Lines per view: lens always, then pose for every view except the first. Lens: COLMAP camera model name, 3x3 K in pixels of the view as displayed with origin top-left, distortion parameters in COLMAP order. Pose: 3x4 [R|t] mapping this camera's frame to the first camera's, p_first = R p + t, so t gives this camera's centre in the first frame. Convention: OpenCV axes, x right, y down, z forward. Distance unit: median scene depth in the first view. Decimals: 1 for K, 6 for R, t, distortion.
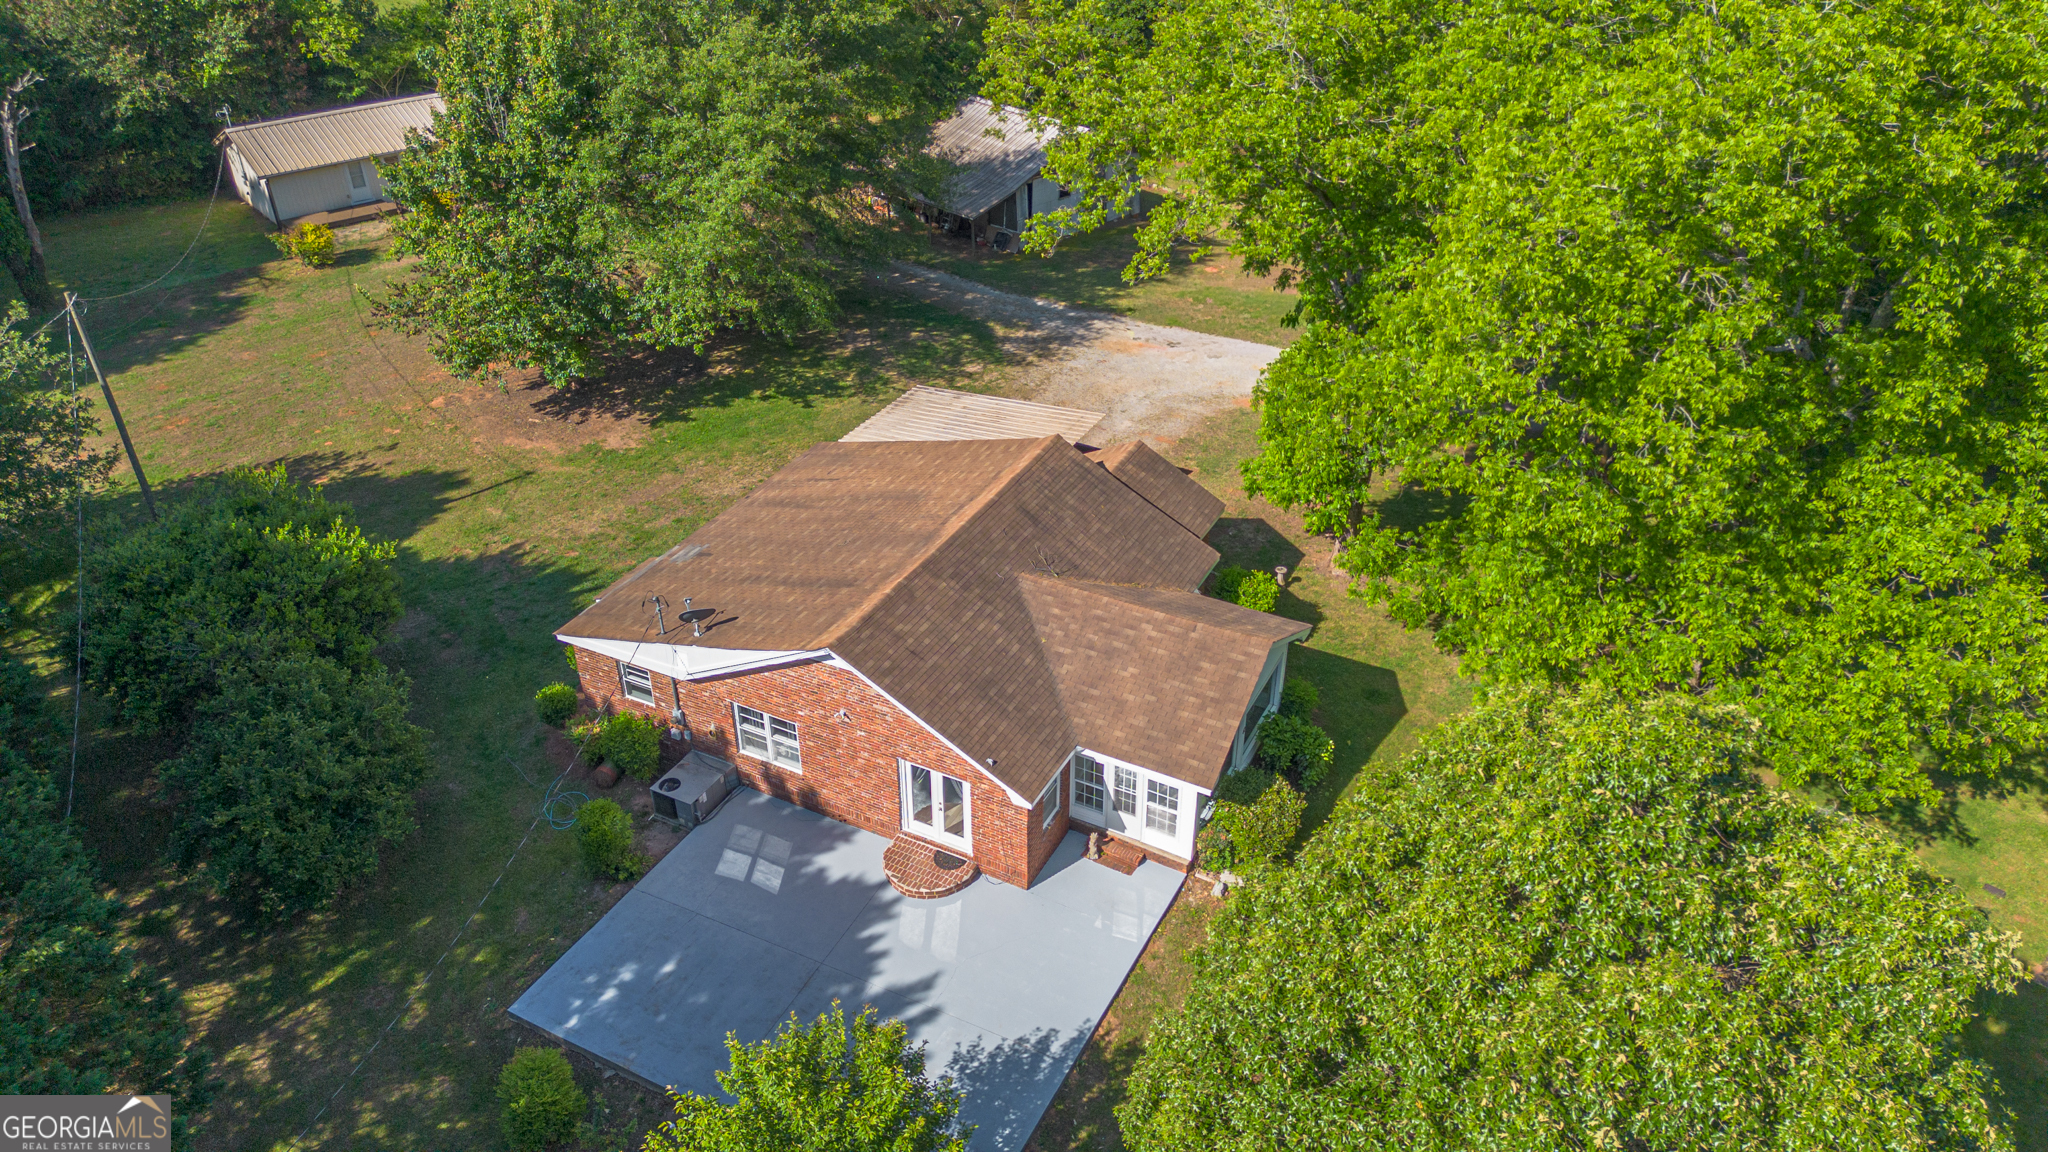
lens RADIAL K [[1480.8, 0, 1035.5], [0, 1480.8, 581.2], [0, 0, 1]] dist [0.049964, -0.041913]
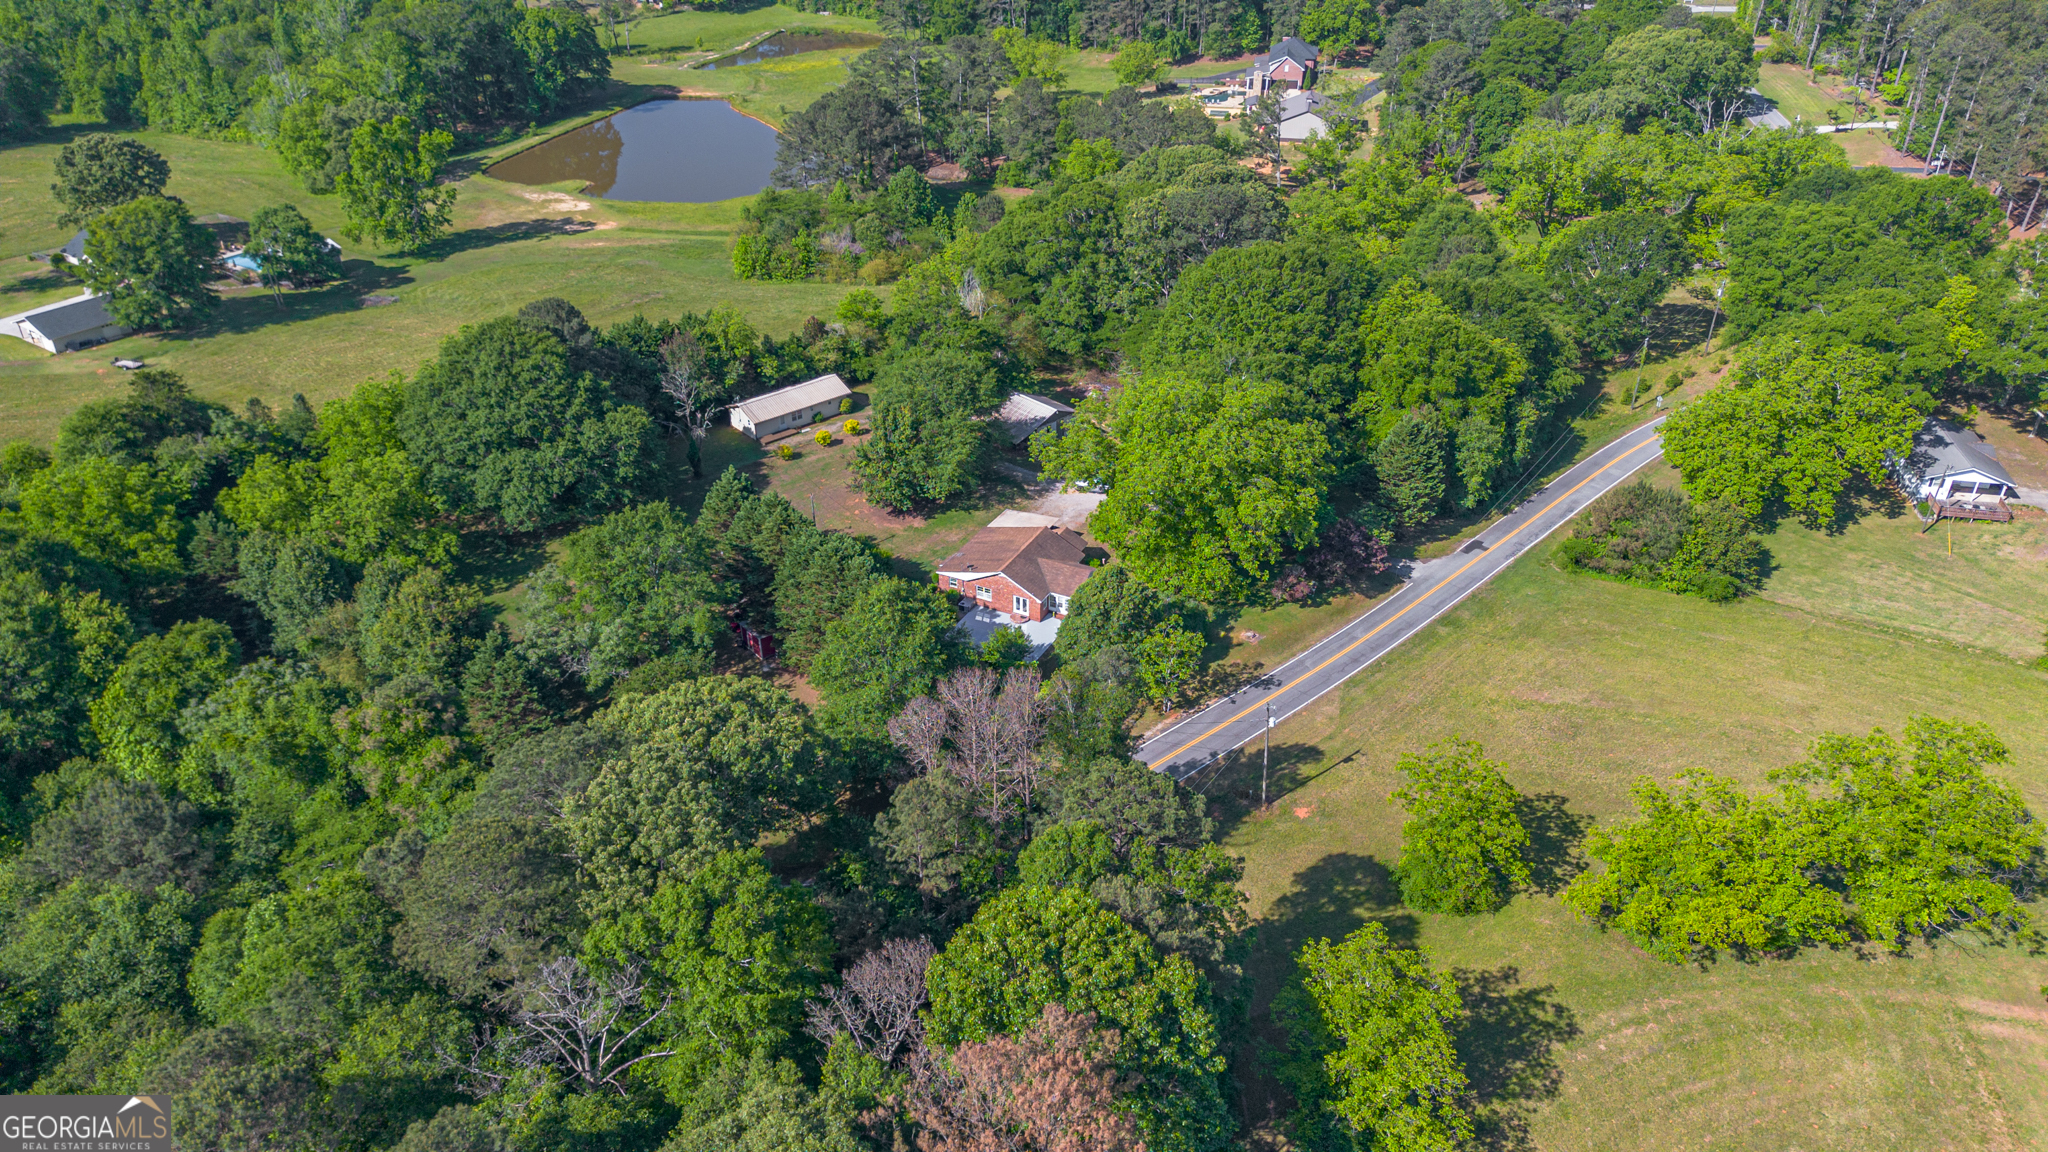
lens RADIAL K [[1472.2, 0, 1024.0], [0, 1472.2, 576.0], [0, 0, 1]] dist [0.076589, -0.097986]
pose [[0.999991, -0.002552, 0.003252, -0.067656], [0.002642, 0.999610, -0.027793, 0.174647], [-0.003179, 0.027802, 0.999608, -3.528817]]
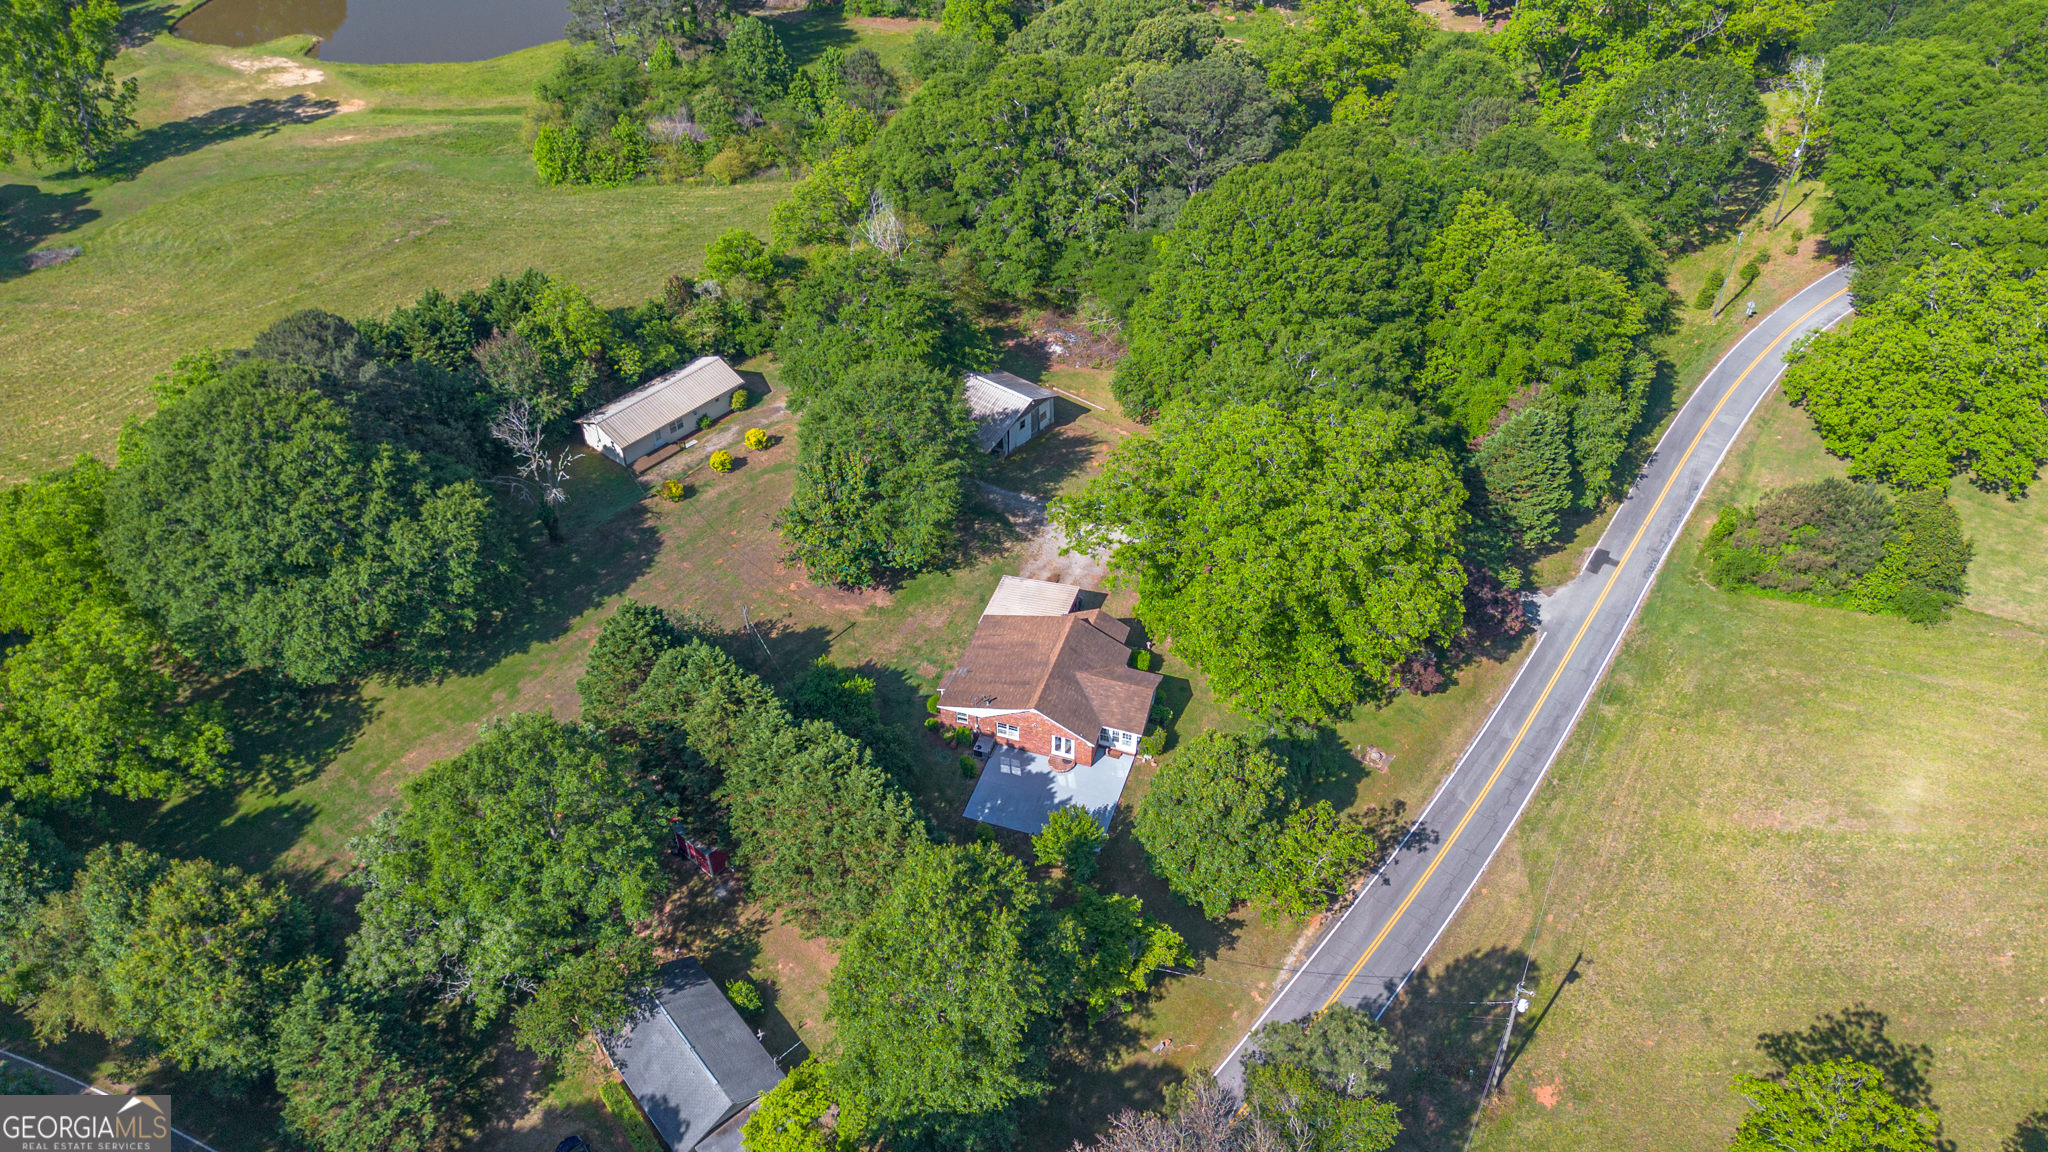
lens RADIAL K [[1480.8, 0, 1035.5], [0, 1480.8, 581.2], [0, 0, 1]] dist [0.049964, -0.041913]
pose [[0.987102, -0.104844, 0.120986, -0.476543], [0.087922, 0.986576, 0.137613, -0.668124], [-0.133790, -0.125200, 0.983069, -2.205698]]
